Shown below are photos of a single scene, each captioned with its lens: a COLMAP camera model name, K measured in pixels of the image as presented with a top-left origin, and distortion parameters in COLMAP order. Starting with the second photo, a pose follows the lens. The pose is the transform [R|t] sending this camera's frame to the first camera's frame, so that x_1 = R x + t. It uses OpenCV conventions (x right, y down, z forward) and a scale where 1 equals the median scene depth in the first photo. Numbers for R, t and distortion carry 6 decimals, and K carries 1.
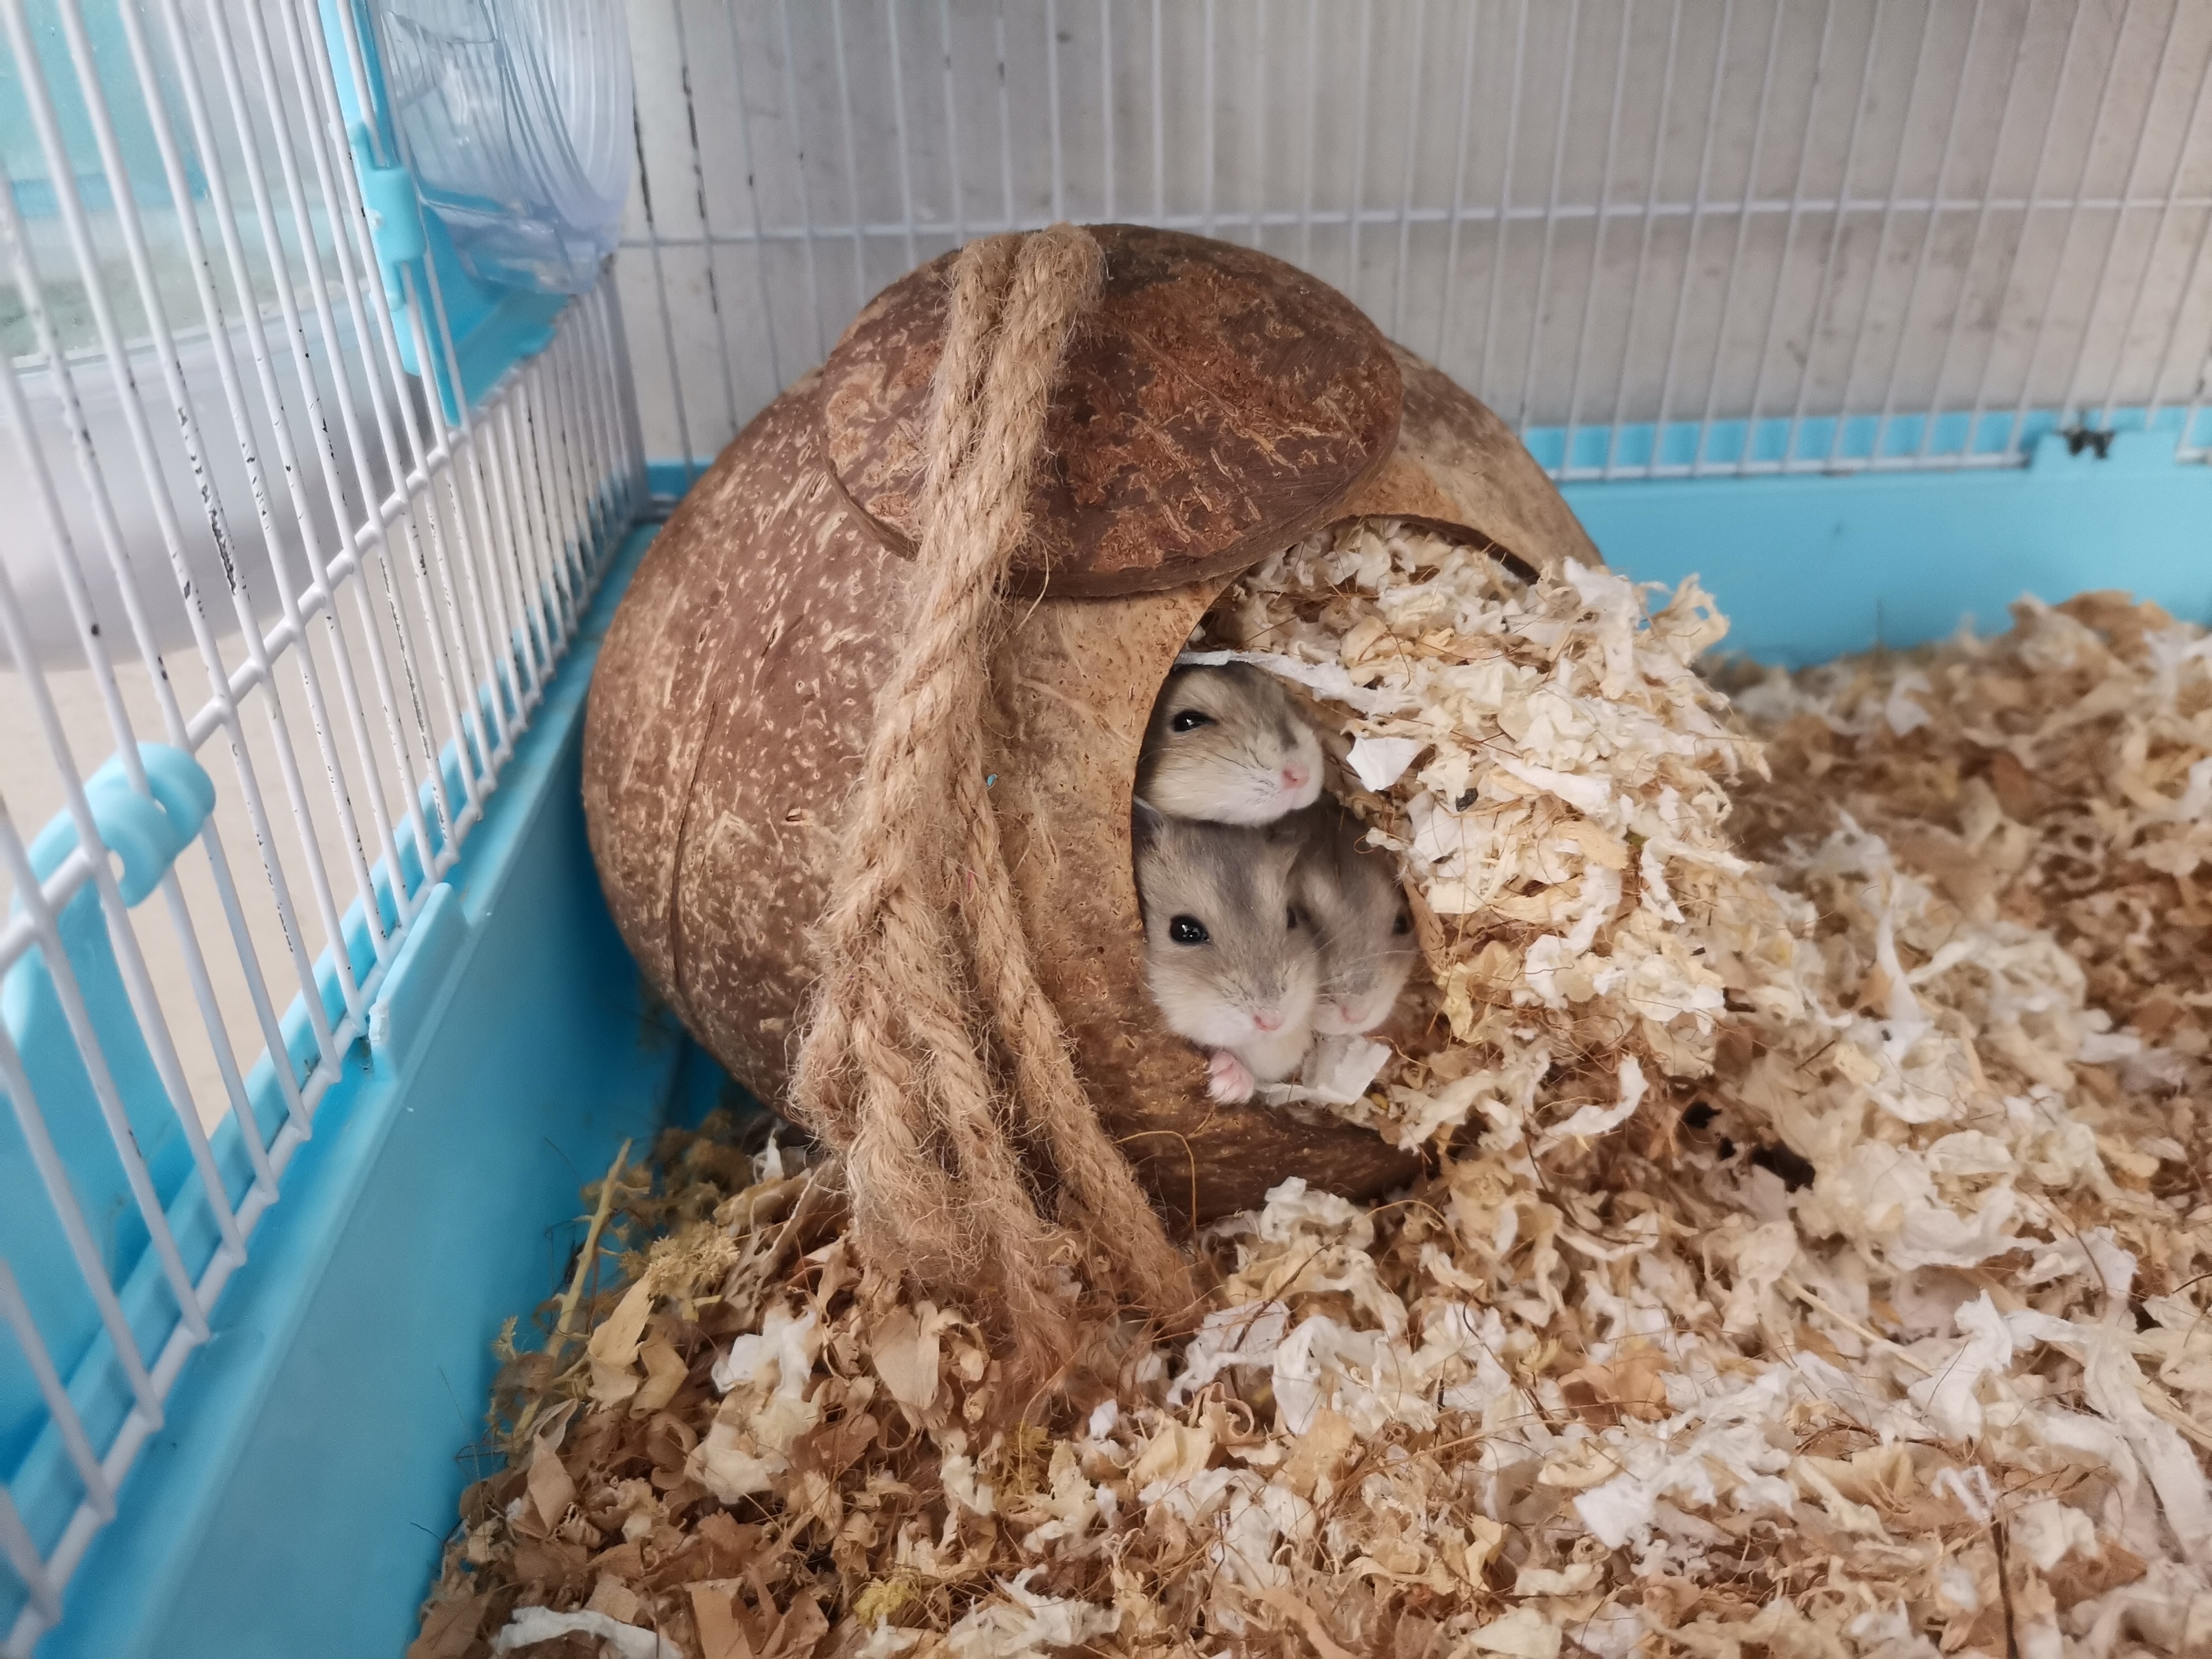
lens RADIAL K [[1744.0, 0, 1092.2], [0, 1744.0, 824.7], [0, 0, 1]] dist [0.024651, -0.074427]
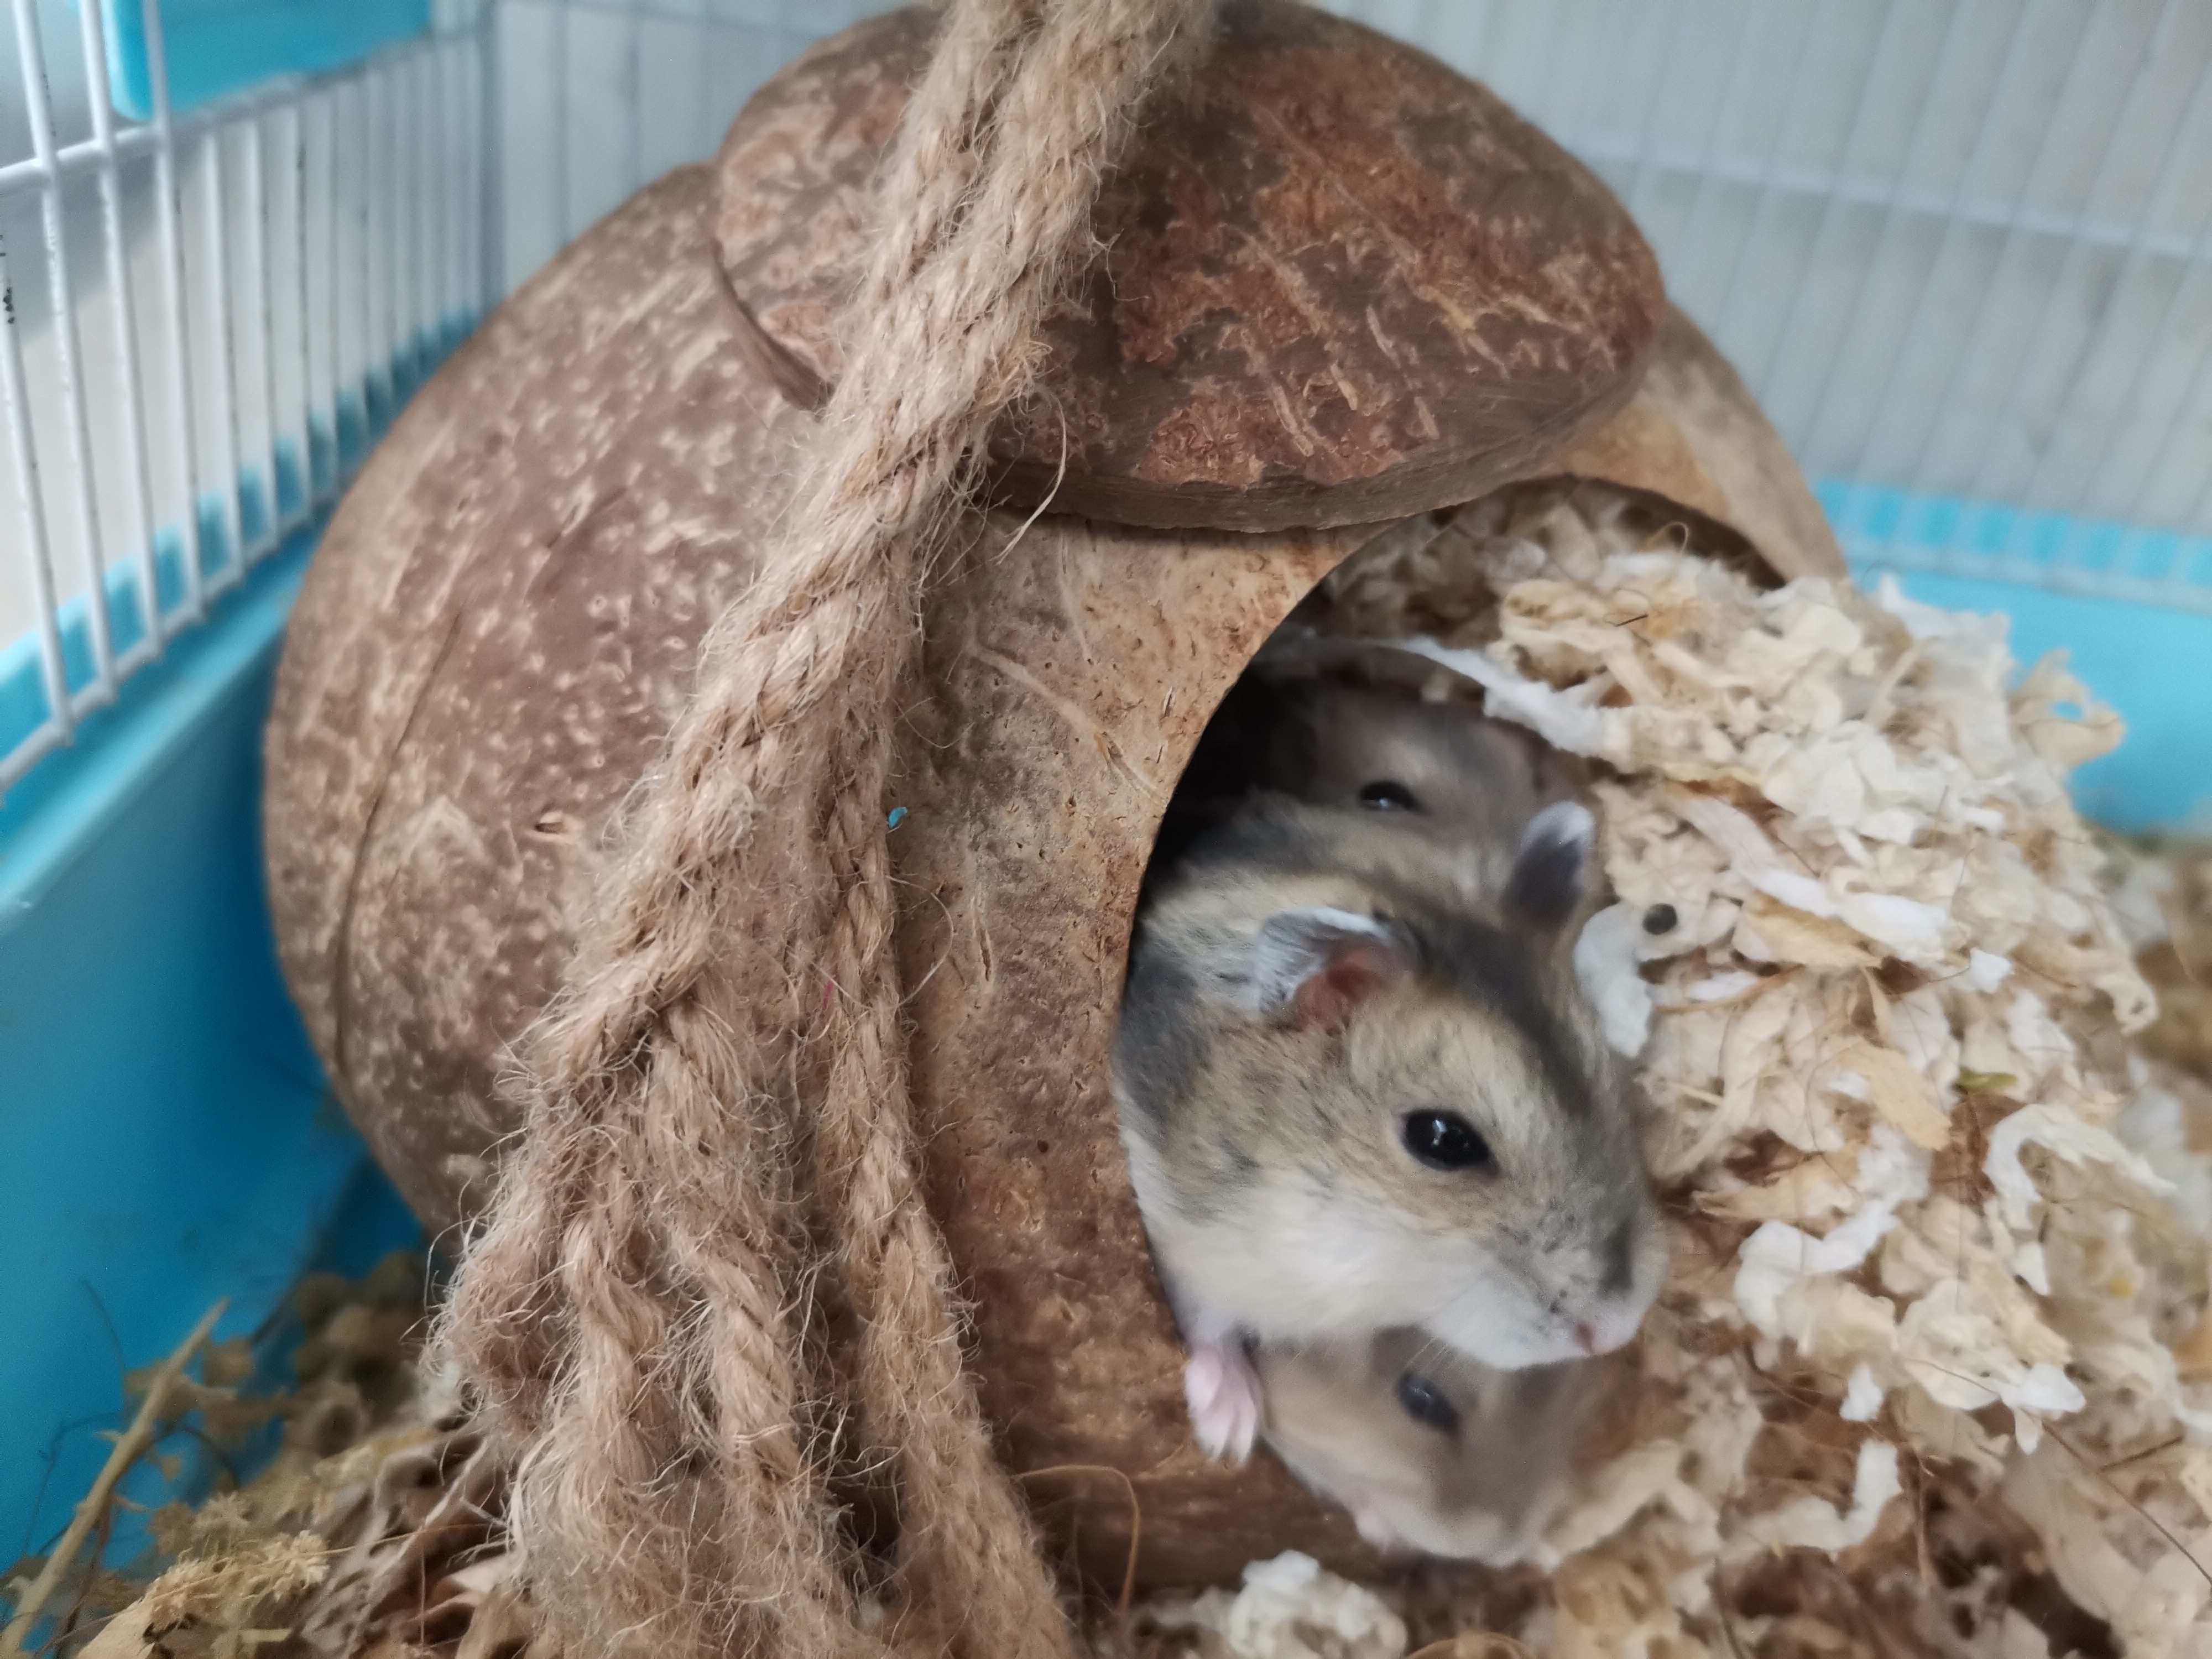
lens RADIAL K [[1744.0, 0, 1093.1], [0, 1744.0, 836.6], [0, 0, 1]] dist [0.024651, -0.074427]
pose [[0.986752, 0.156072, 0.044304, -0.018646], [-0.155166, 0.987616, -0.023215, -0.015284], [-0.047379, 0.016033, 0.998748, 0.415230]]
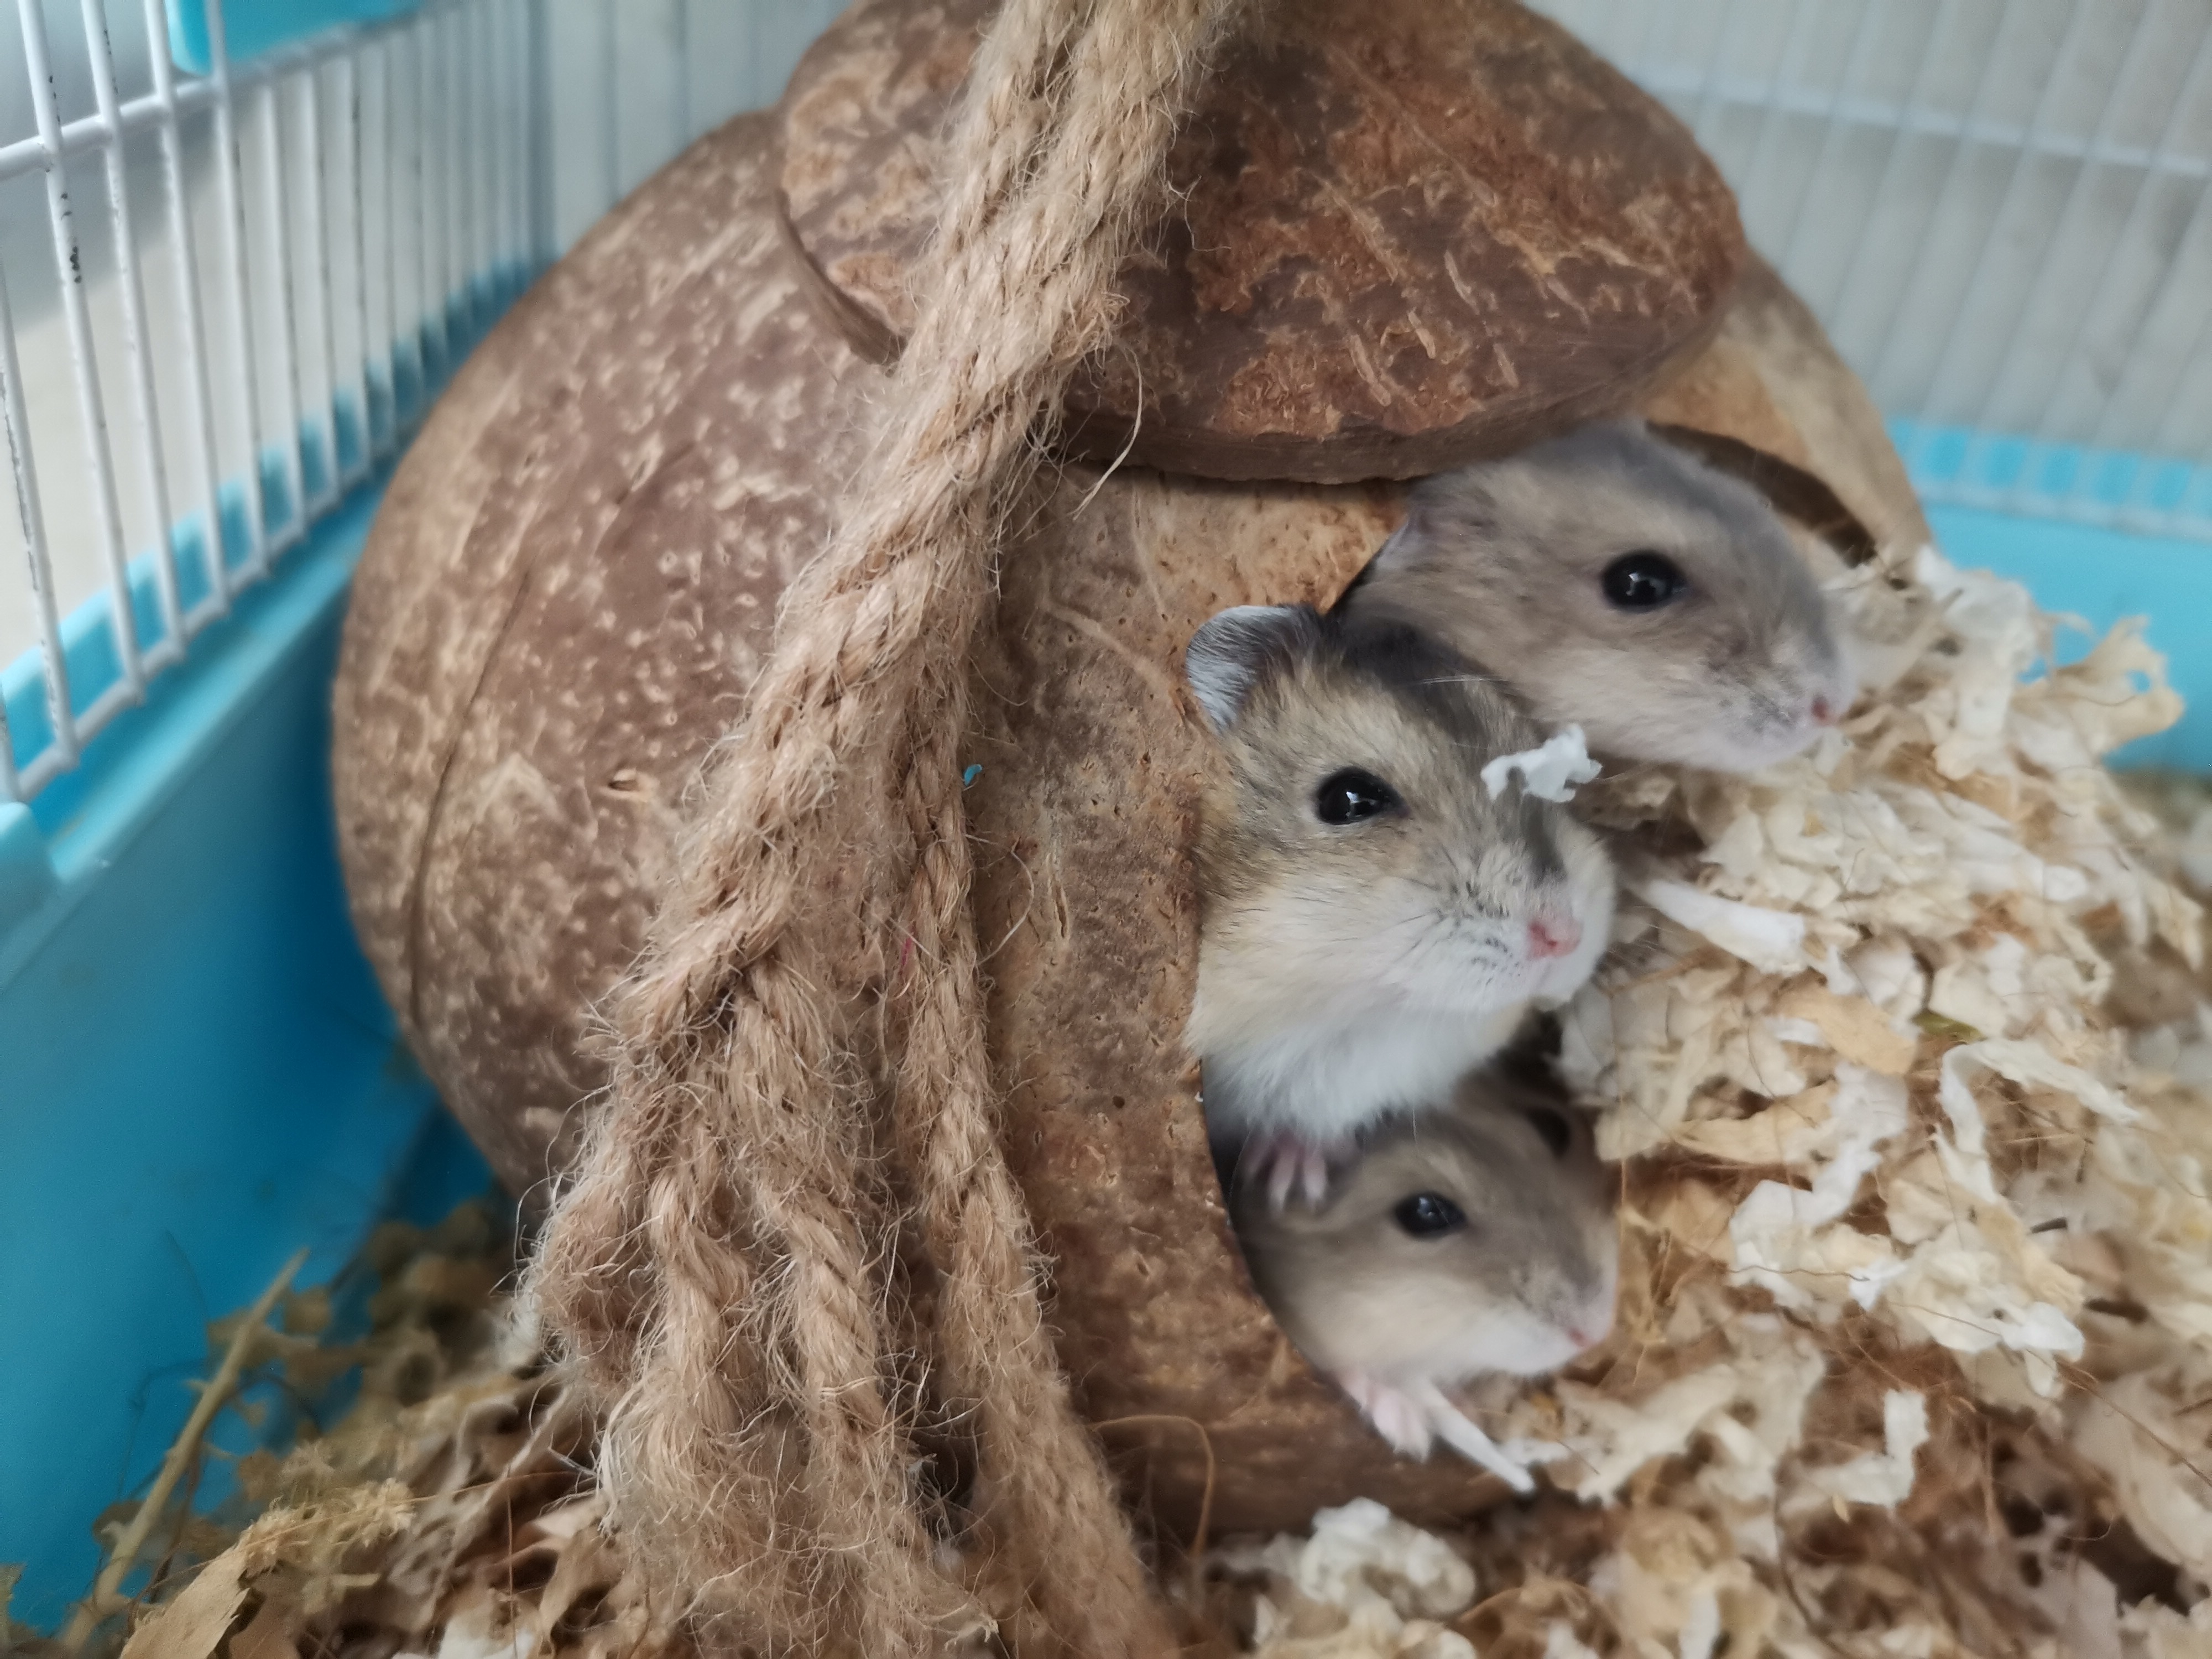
lens RADIAL K [[1744.0, 0, 1092.2], [0, 1744.0, 837.5], [0, 0, 1]] dist [0.024651, -0.074427]
pose [[0.988043, 0.151505, 0.028597, -0.031149], [-0.151911, 0.988314, 0.012567, -0.017390], [-0.026359, -0.016761, 0.999512, 0.417084]]
